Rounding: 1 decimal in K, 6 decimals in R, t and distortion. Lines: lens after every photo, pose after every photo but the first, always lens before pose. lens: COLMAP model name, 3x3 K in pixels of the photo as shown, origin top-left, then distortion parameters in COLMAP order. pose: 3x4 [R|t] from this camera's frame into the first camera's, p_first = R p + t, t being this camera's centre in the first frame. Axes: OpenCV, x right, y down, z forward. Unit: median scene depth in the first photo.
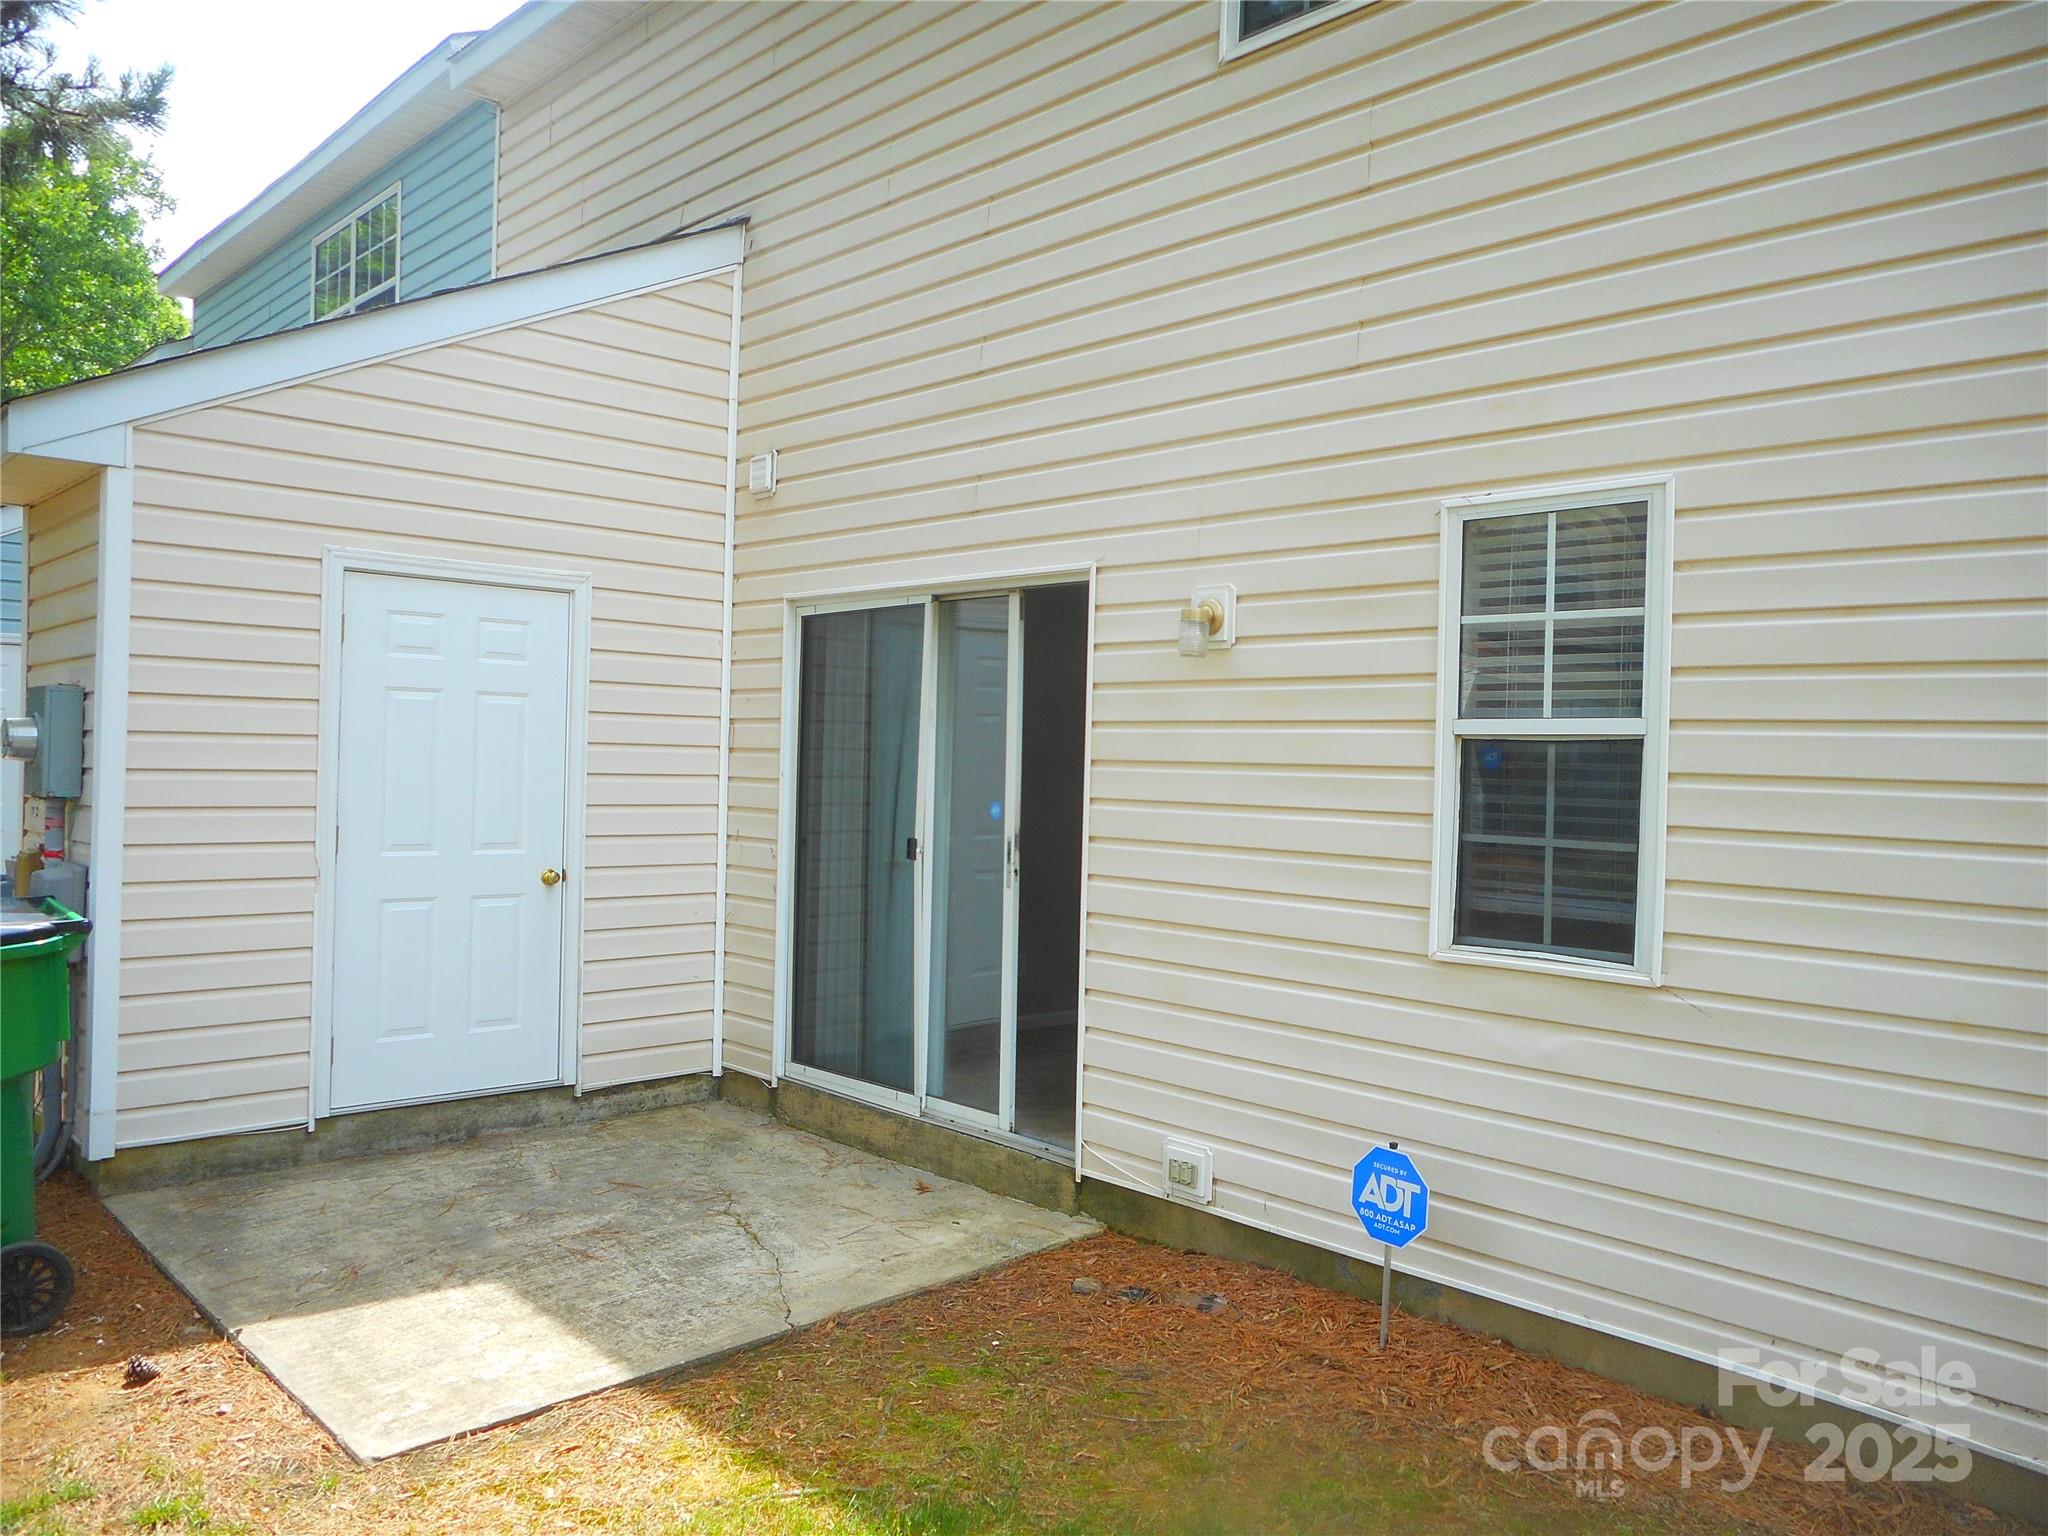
lens RADIAL K [[1517.4, 0, 1025.9], [0, 1517.4, 743.9], [0, 0, 1]] dist [0.030653, 0.000115]
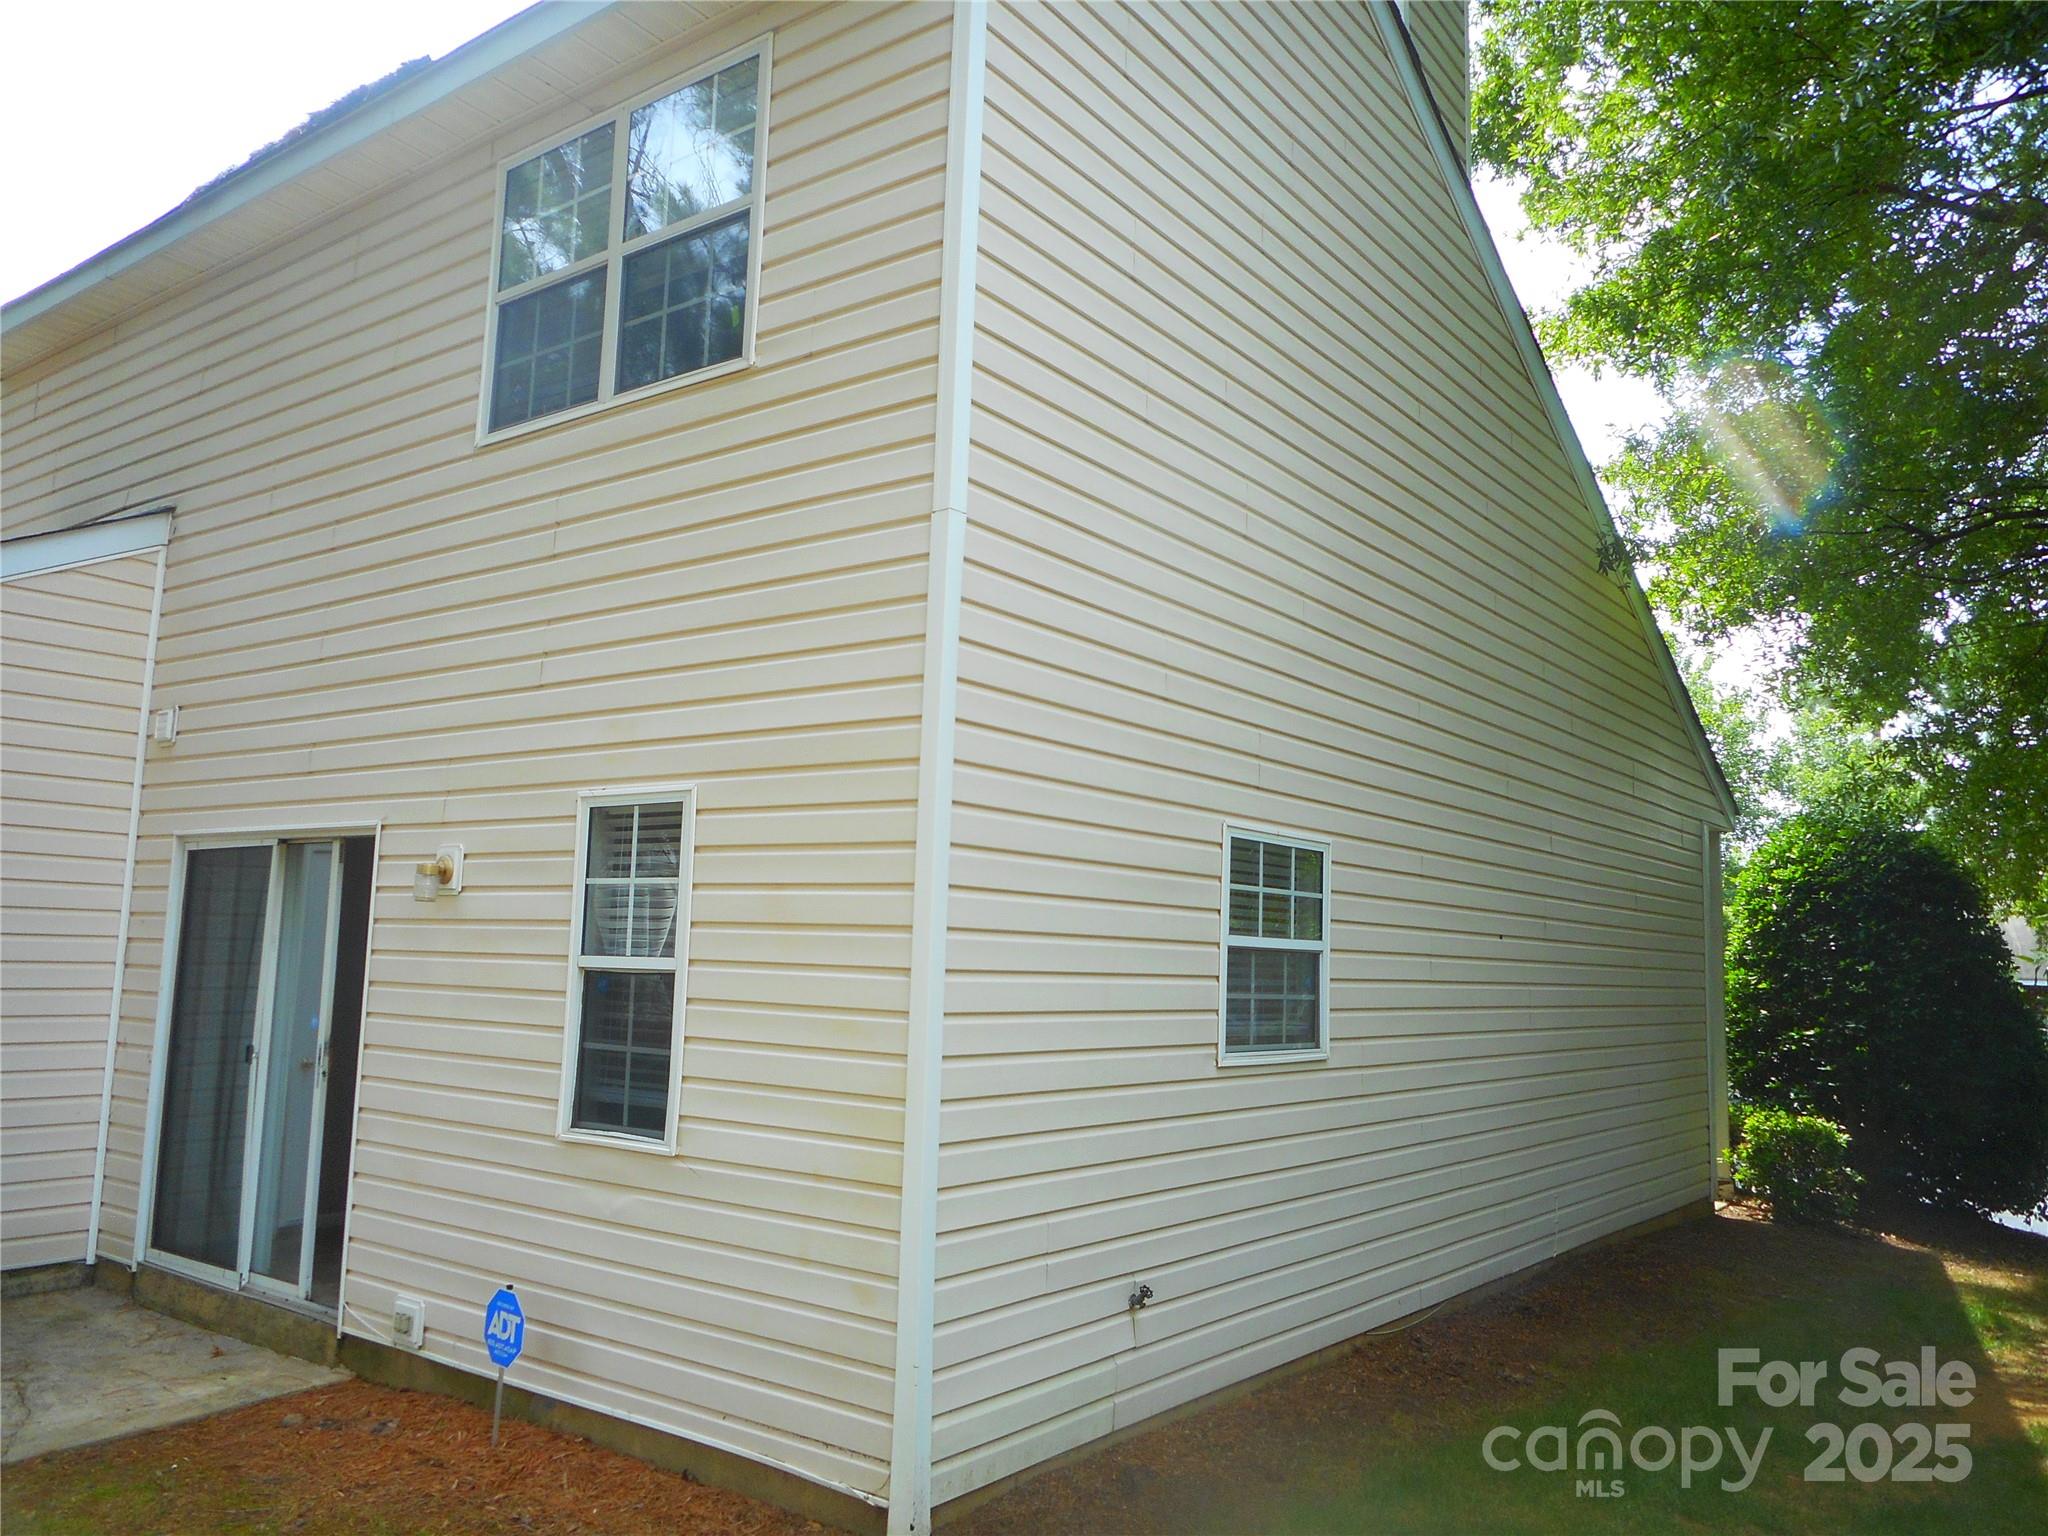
lens RADIAL K [[1548.8, 0, 1024.0], [0, 1548.8, 768.0], [0, 0, 1]] dist [0.062611, -0.033545]
pose [[0.989421, 0.021905, 0.143409, 0.394059], [-0.007014, 0.994601, -0.103532, -0.034374], [-0.144903, 0.101431, 0.984233, -0.352641]]
